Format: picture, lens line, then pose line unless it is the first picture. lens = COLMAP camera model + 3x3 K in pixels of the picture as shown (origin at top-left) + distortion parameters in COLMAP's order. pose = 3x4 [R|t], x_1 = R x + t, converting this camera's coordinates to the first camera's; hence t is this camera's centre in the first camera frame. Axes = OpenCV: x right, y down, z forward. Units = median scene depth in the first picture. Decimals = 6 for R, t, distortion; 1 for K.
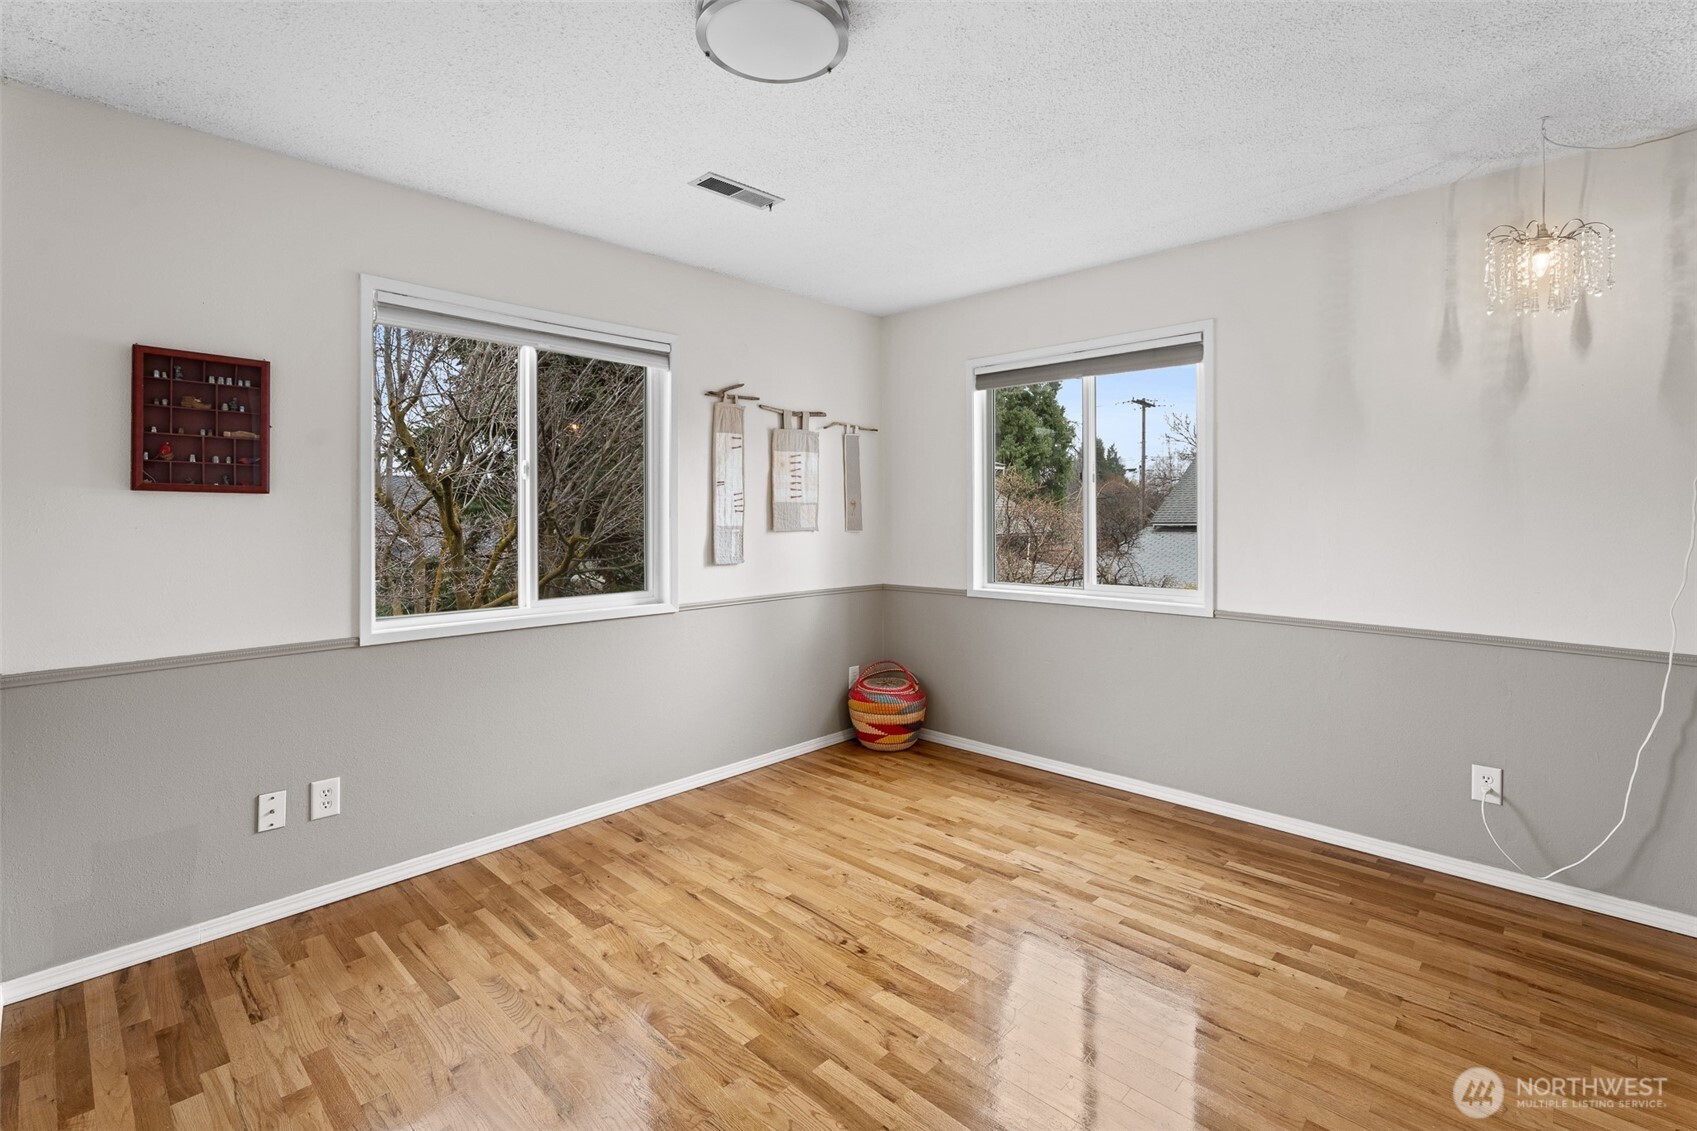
lens RADIAL K [[776.6, 0, 861.4], [0, 776.6, 513.3], [0, 0, 1]] dist [-0.000422, 0.000008]
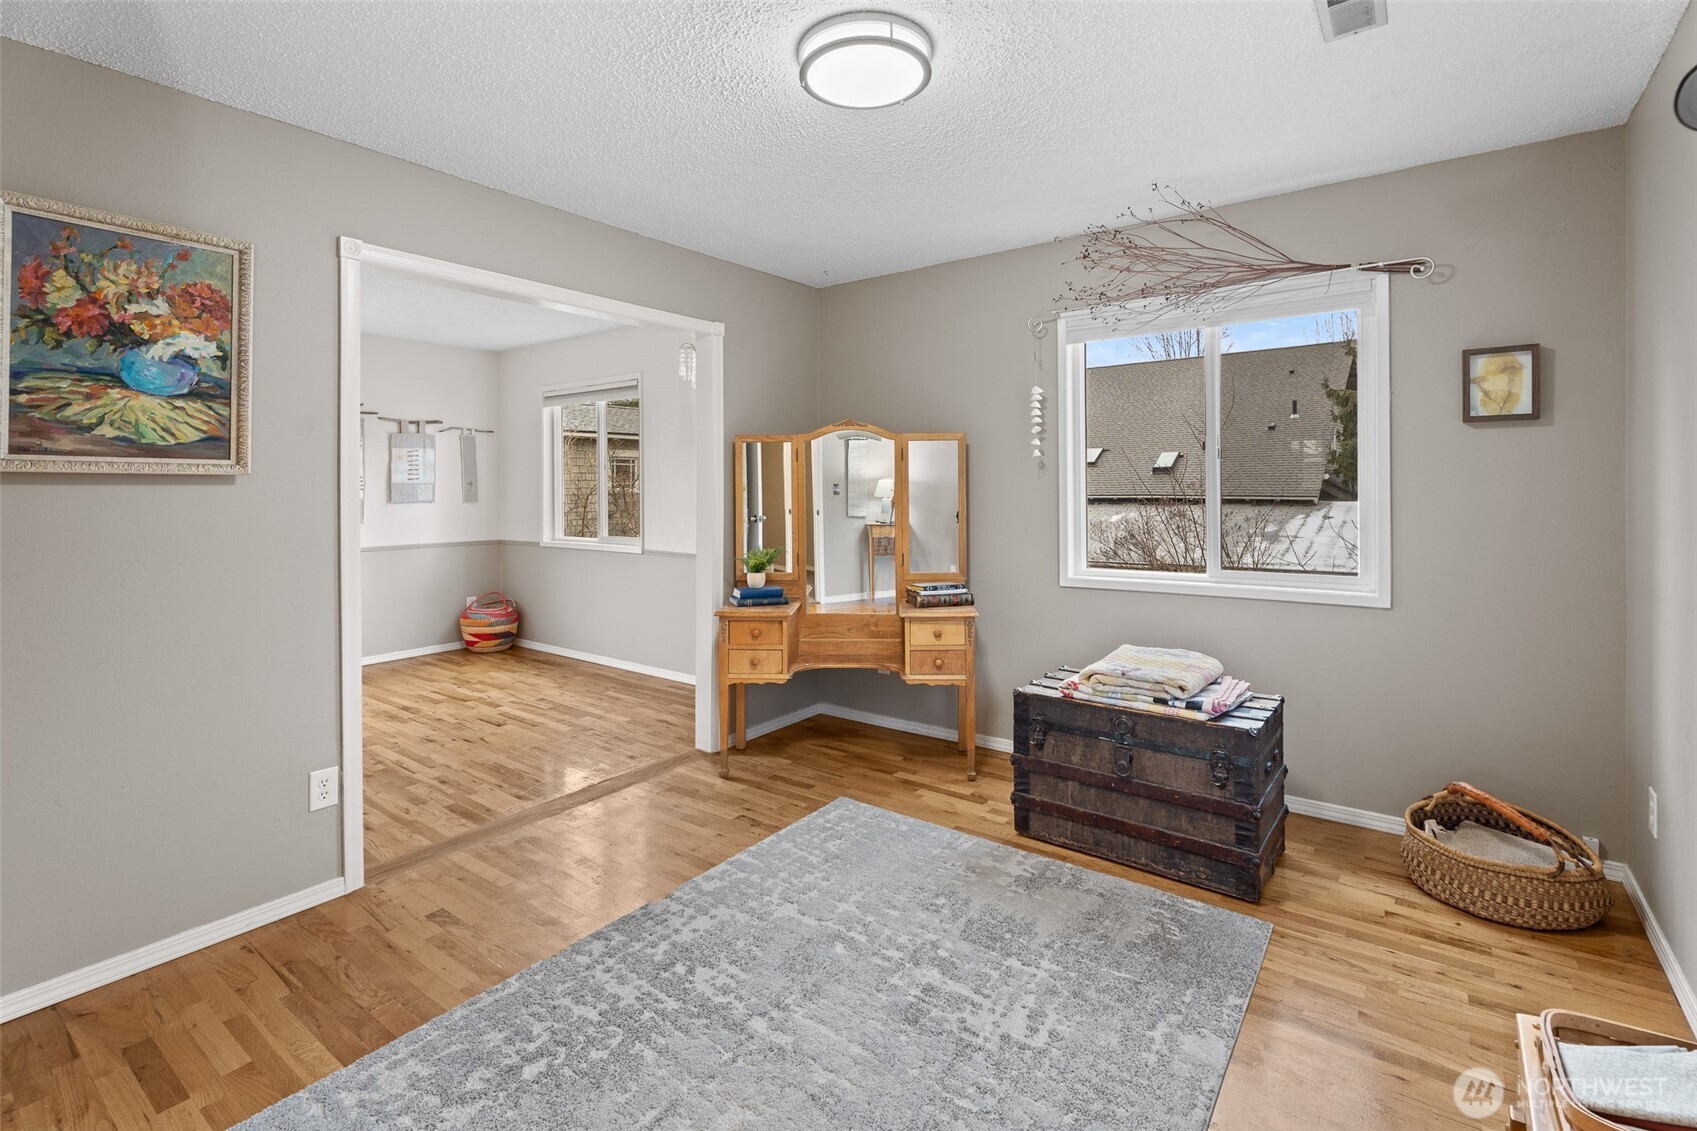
lens RADIAL K [[776.6, 0, 843.2], [0, 776.6, 490.3], [0, 0, 1]] dist [-0.000422, 0.000008]
pose [[0.994415, -0.004912, 0.105426, 0.550125], [0.004506, 0.999981, 0.004092, -0.002440], [-0.105444, -0.003594, 0.994419, -0.522822]]
